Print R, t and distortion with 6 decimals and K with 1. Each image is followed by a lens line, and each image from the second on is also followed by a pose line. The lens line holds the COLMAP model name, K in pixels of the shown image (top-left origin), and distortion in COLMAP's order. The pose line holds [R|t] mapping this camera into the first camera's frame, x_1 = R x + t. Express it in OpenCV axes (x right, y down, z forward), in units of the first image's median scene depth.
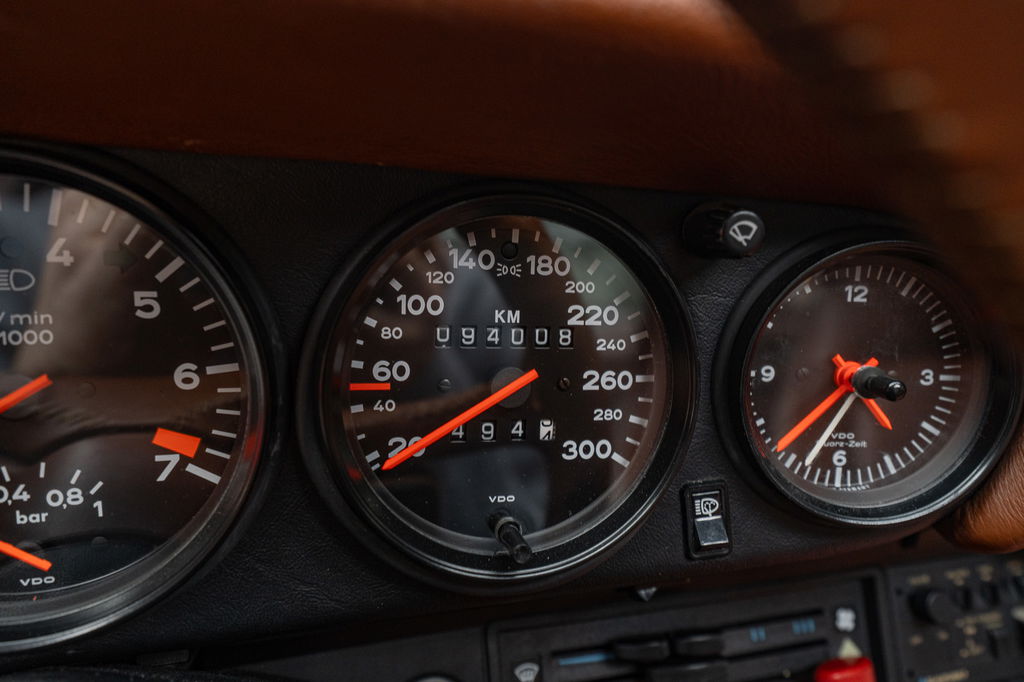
lens RADIAL K [[750.5, 0, 512.0], [0, 750.5, 341.0], [0, 0, 1]] dist [0.010742, 0.002004]
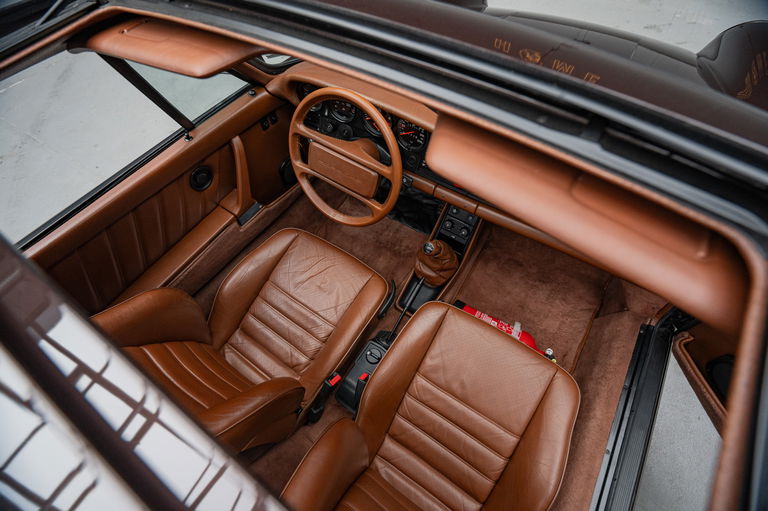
lens RADIAL K [[346.8, 0, 384.0], [0, 346.8, 255.5], [0, 0, 1]] dist [-0.001479, 0.000484]
pose [[0.620489, 0.621149, -0.478713, 2.838021], [-0.114660, 0.675734, 0.728174, -2.031230], [0.775788, -0.396935, 0.490506, -2.077312]]
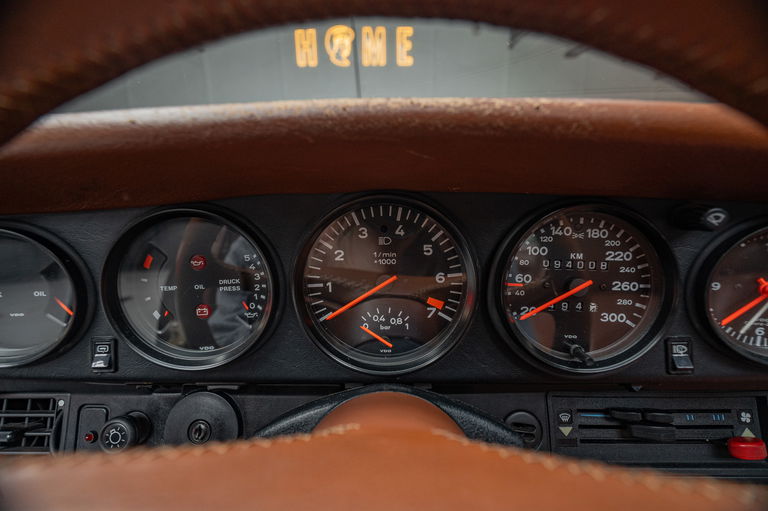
lens RADIAL K [[346.8, 0, 384.0], [0, 346.8, 255.5], [0, 0, 1]] dist [-0.001479, 0.000484]
pose [[0.947573, 0.016788, -0.319098, -0.214396], [-0.019713, 0.999788, -0.005938, -0.016314], [0.318931, 0.011917, 0.947703, -0.168210]]
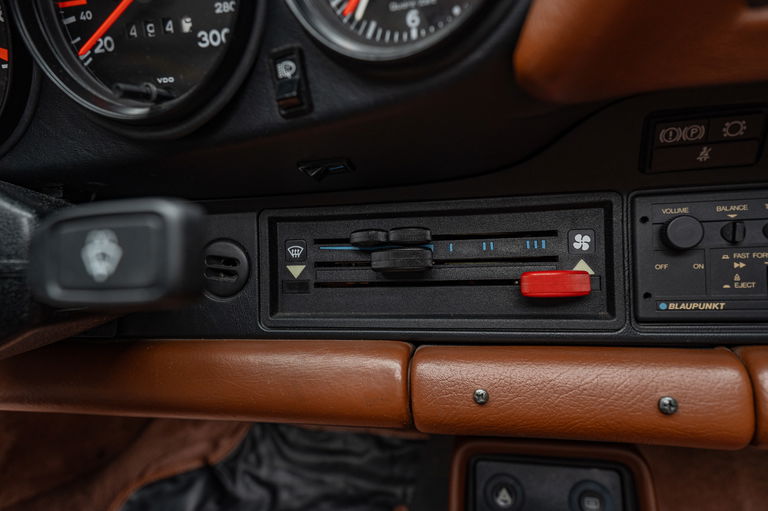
lens RADIAL K [[488.3, 0, 384.0], [0, 488.3, 255.5], [0, 0, 1]] dist [0.018280, -0.000661]
pose [[0.866274, 0.040902, -0.497891, 0.815500], [0.030400, 0.990479, 0.134262, 0.422874], [0.498643, -0.131443, 0.856784, 0.357901]]
